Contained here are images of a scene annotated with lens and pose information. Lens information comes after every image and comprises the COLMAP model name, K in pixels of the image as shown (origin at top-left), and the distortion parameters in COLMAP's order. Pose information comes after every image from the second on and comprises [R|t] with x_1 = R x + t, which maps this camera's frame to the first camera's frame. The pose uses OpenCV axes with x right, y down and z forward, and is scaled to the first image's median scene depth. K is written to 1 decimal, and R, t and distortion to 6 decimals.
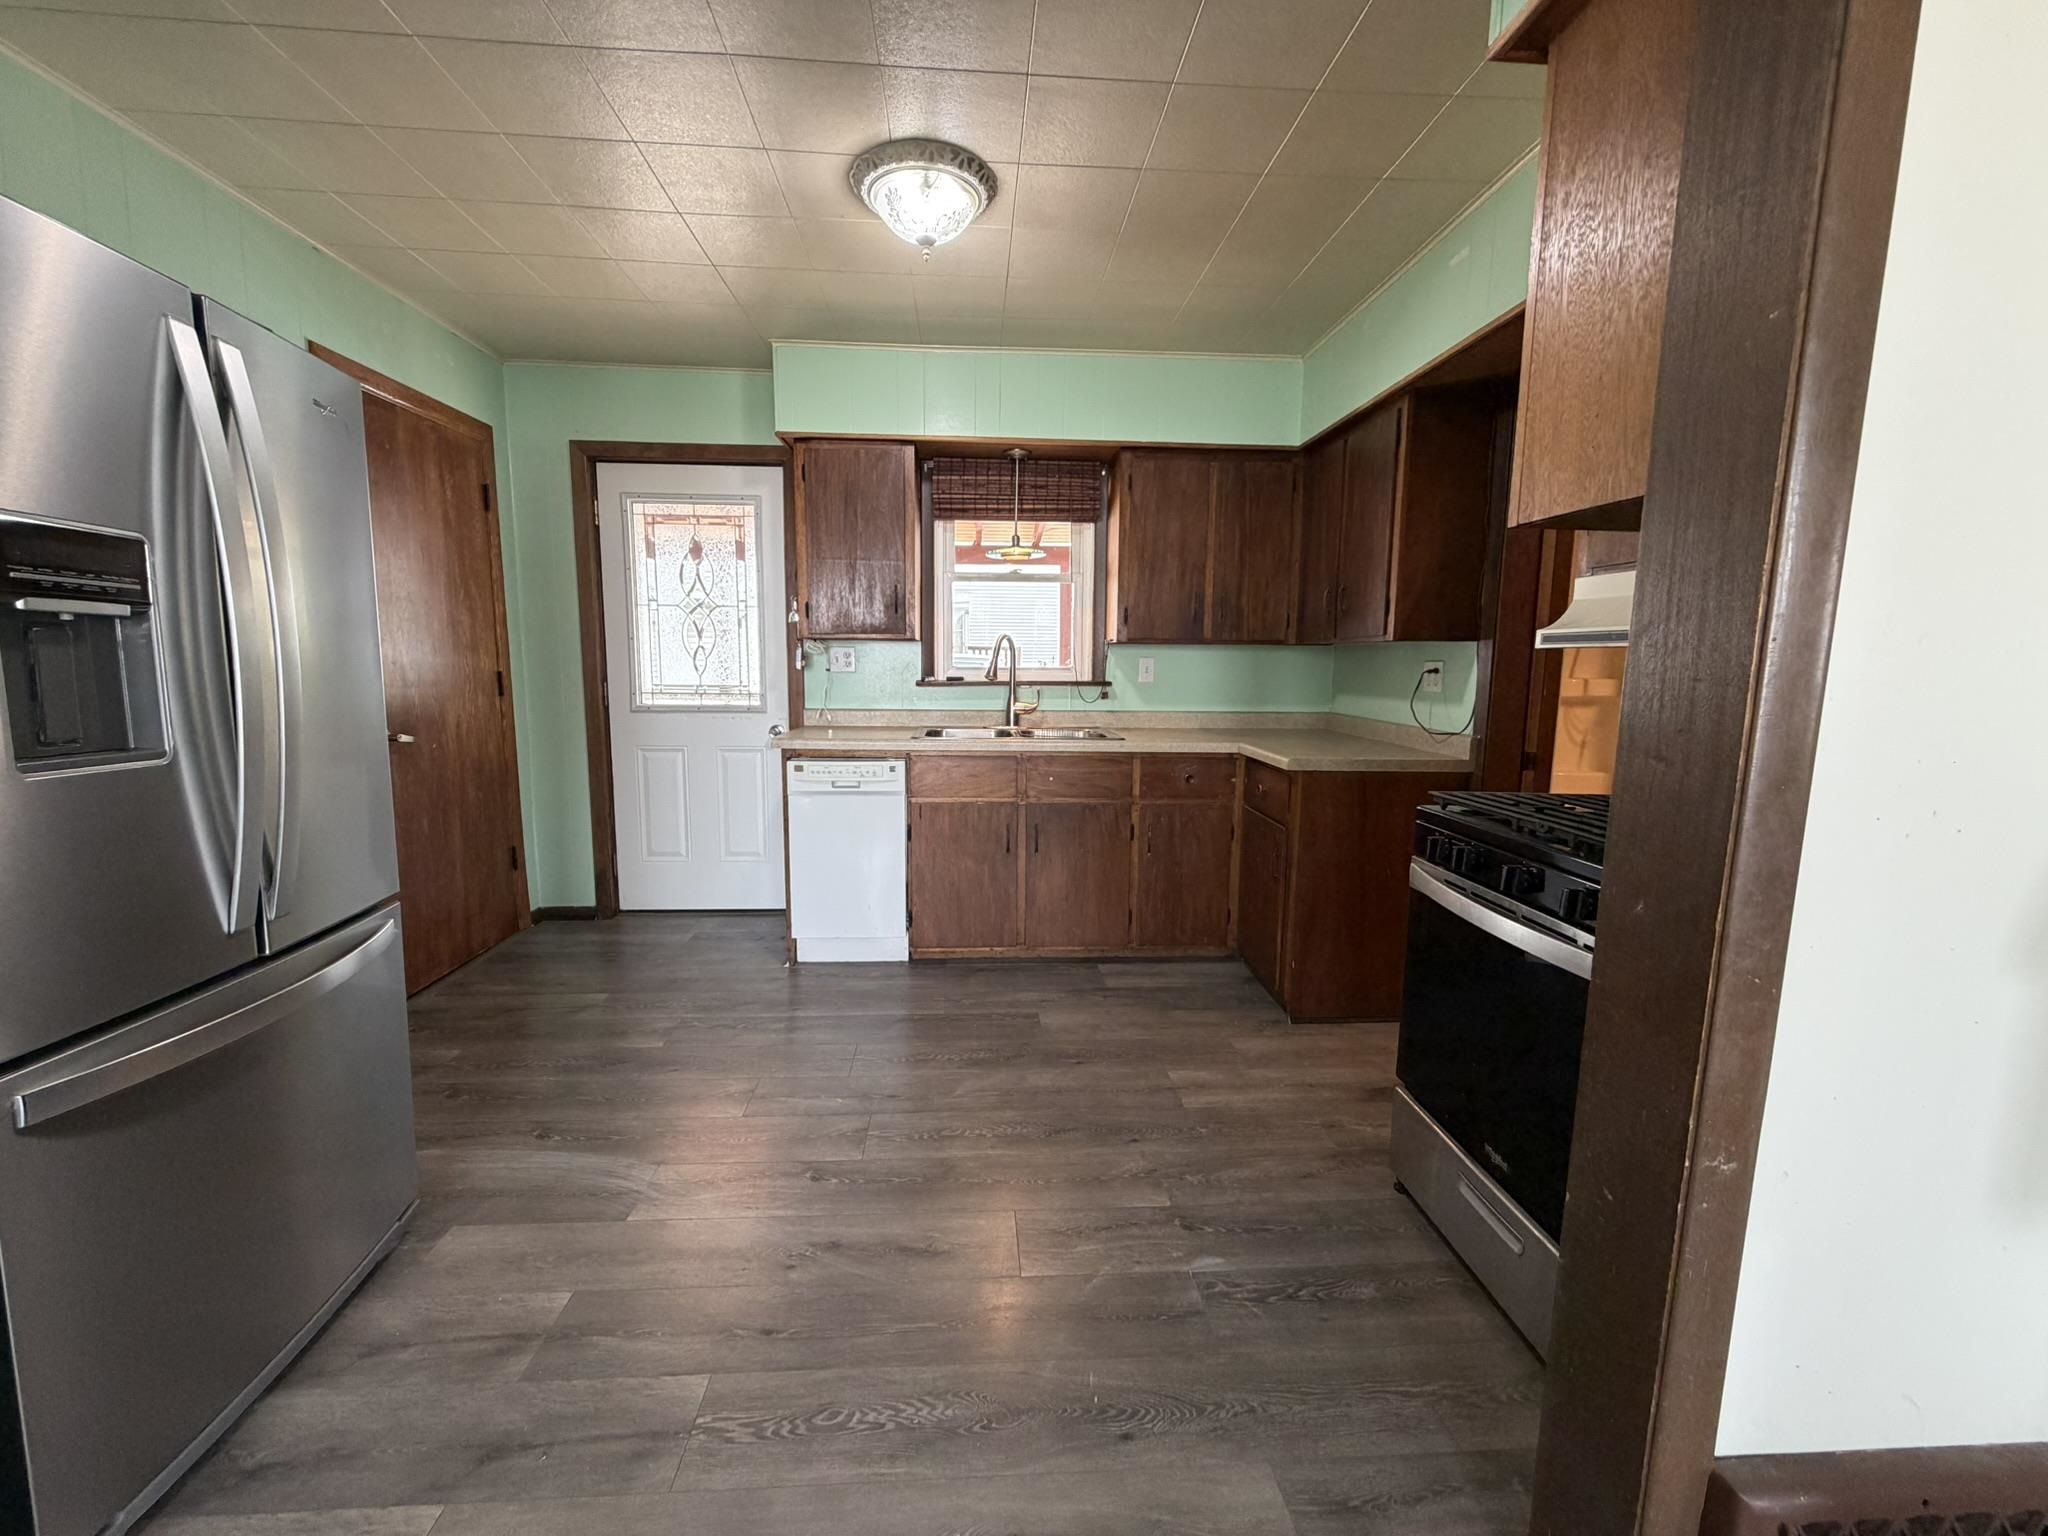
lens RADIAL K [[817.6, 0, 1024.0], [0, 817.6, 768.0], [0, 0, 1]] dist [-0.000375, -0.000242]
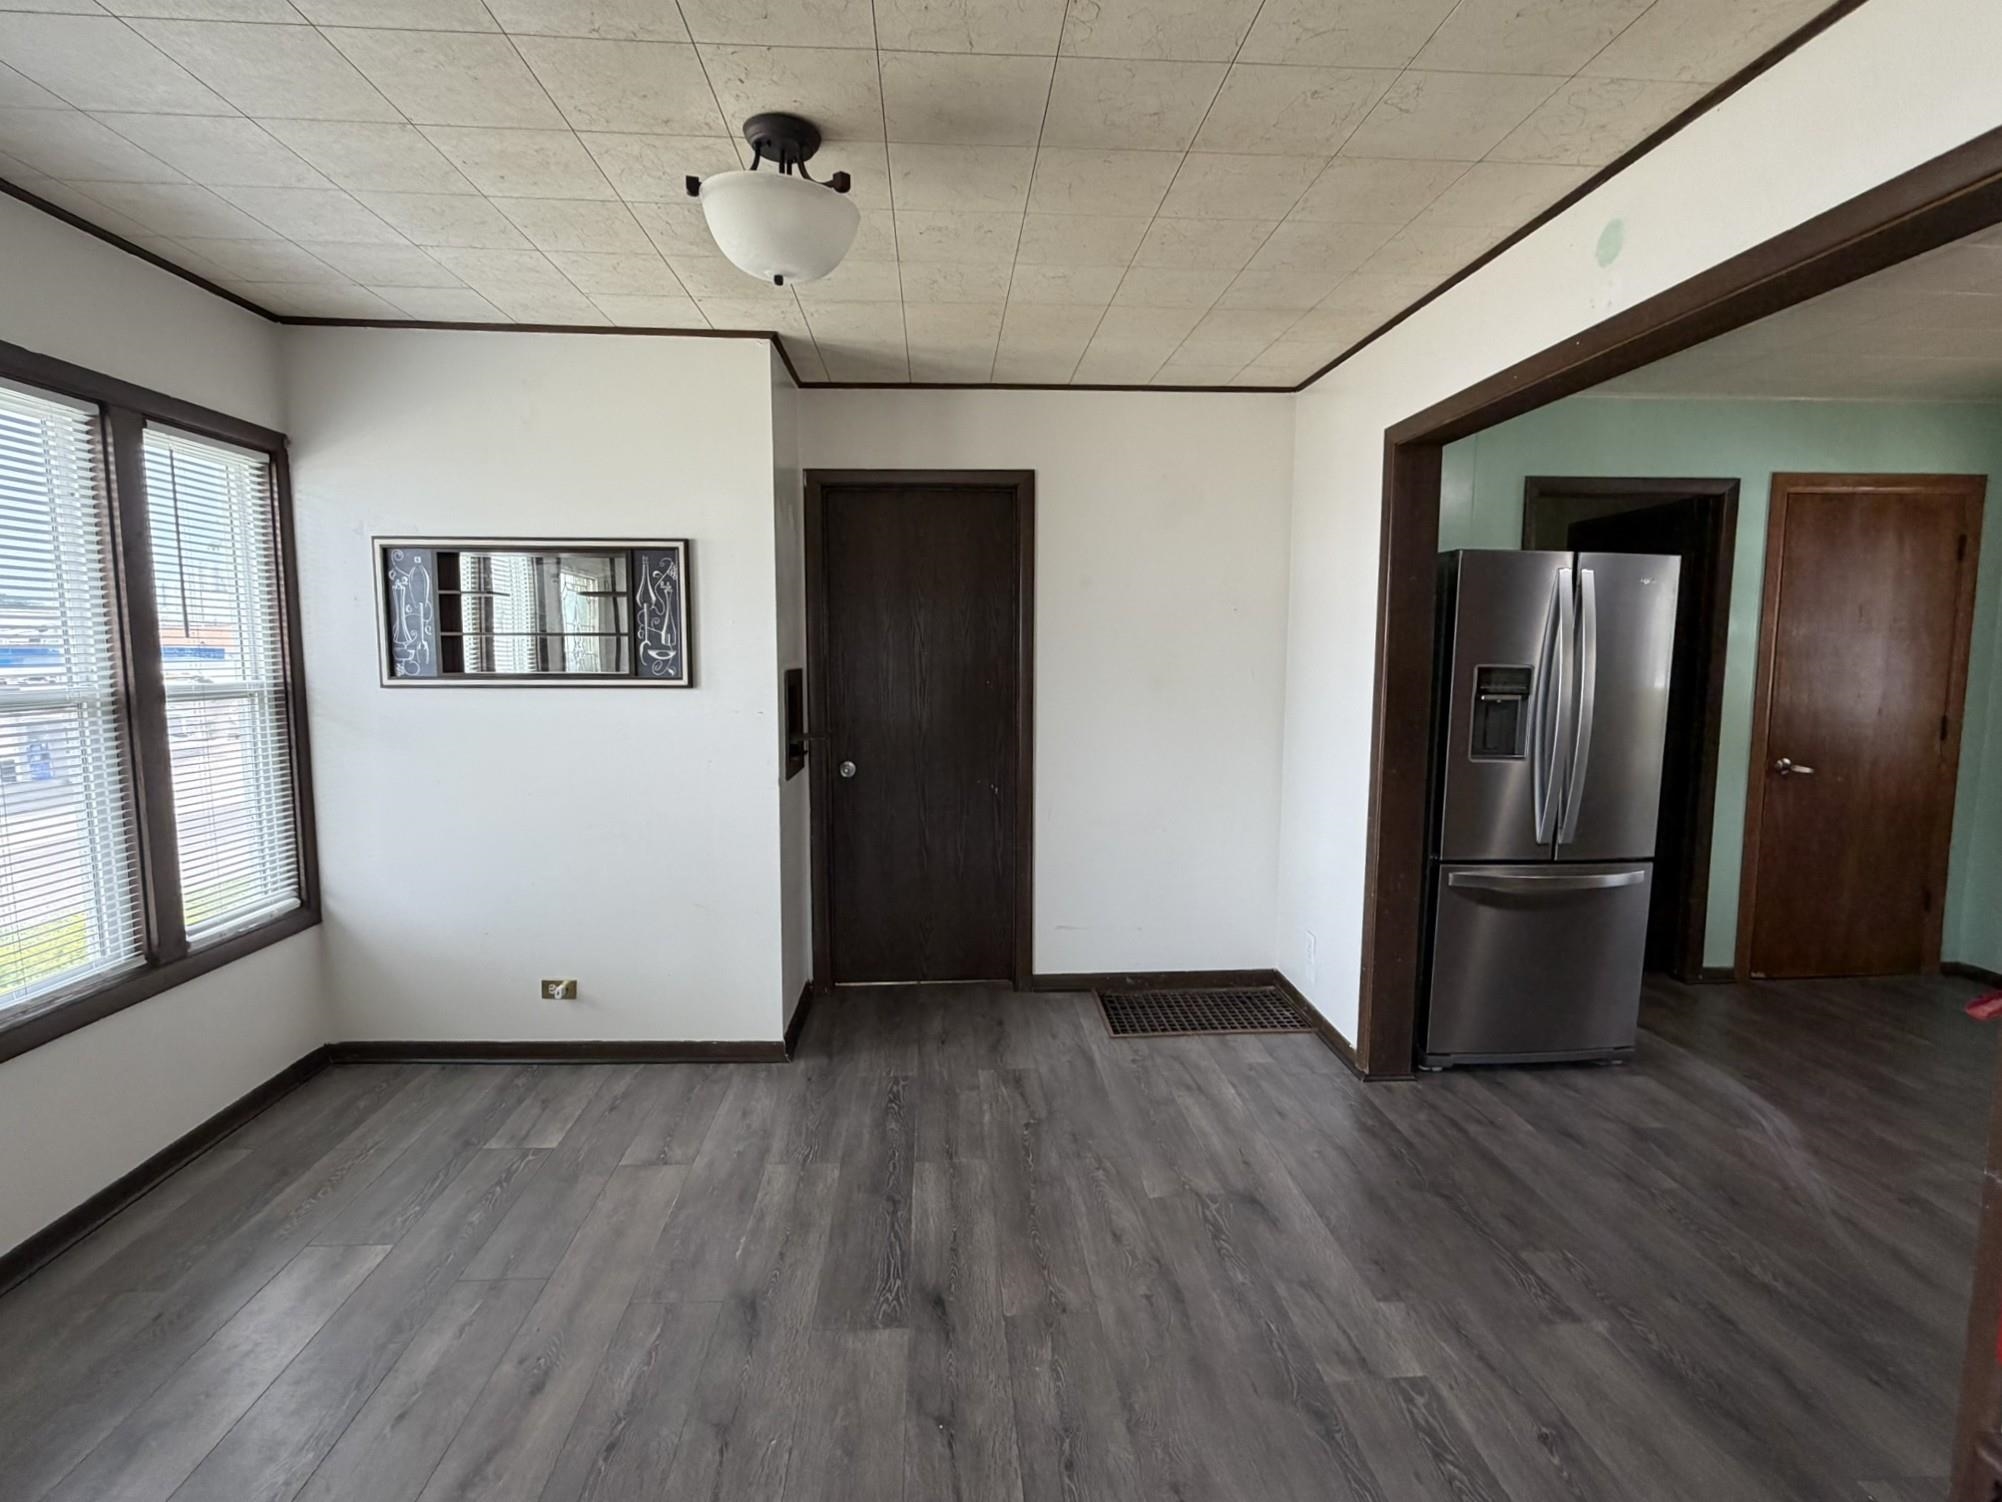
lens RADIAL K [[970.6, 0, 1001.0], [0, 970.6, 751.0], [0, 0, 1]] dist [0.000695, 0.000174]
pose [[-0.000088, 0.095095, -0.995468, 0.599670], [-0.133225, 0.986593, 0.094259, -0.034860], [0.991086, 0.132630, 0.012582, -0.182408]]
